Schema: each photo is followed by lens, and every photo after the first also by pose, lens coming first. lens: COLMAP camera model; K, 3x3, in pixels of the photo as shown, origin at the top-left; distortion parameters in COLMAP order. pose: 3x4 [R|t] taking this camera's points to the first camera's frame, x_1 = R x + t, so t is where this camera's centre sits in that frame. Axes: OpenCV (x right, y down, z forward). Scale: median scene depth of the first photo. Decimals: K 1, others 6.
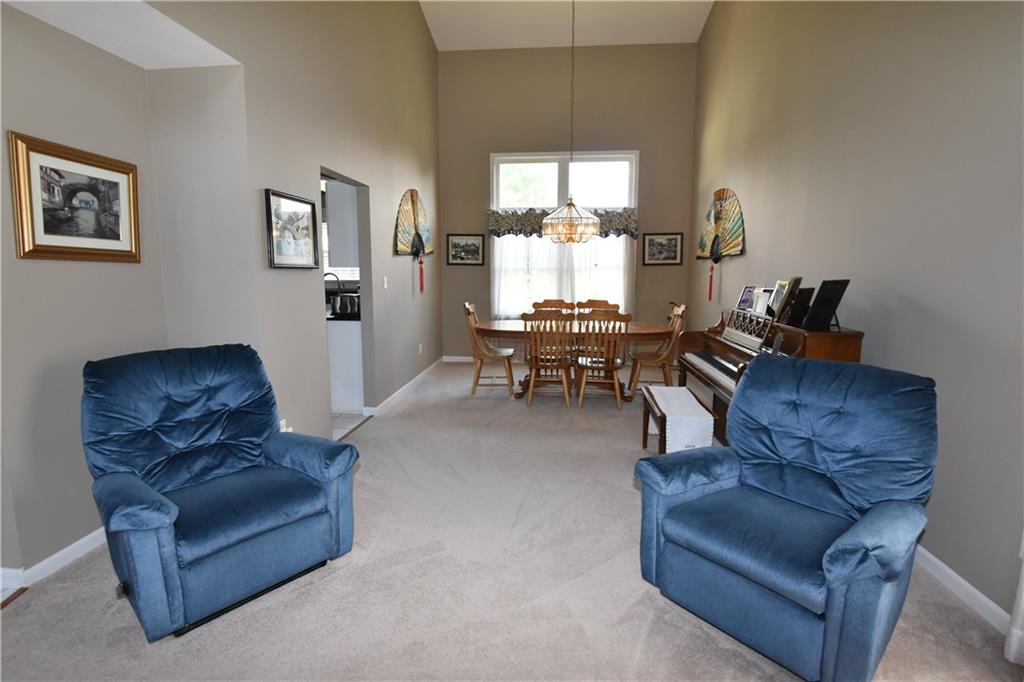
lens RADIAL K [[506.3, 0, 513.0], [0, 506.3, 340.9], [0, 0, 1]] dist [-0.032436, 0.003848]
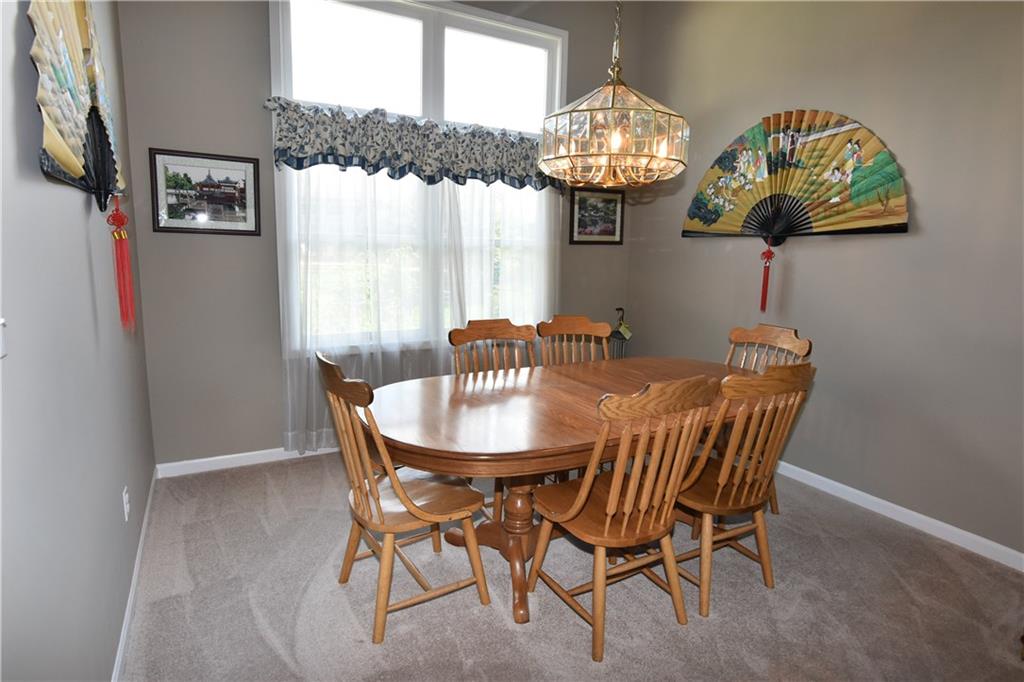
lens RADIAL K [[546.4, 0, 514.7], [0, 546.4, 335.1], [0, 0, 1]] dist [-0.017490, -0.000221]
pose [[0.824738, -0.070533, 0.561100, -0.145317], [0.055517, 0.997497, 0.043789, -0.077608], [-0.562784, -0.004964, 0.826589, 0.528359]]
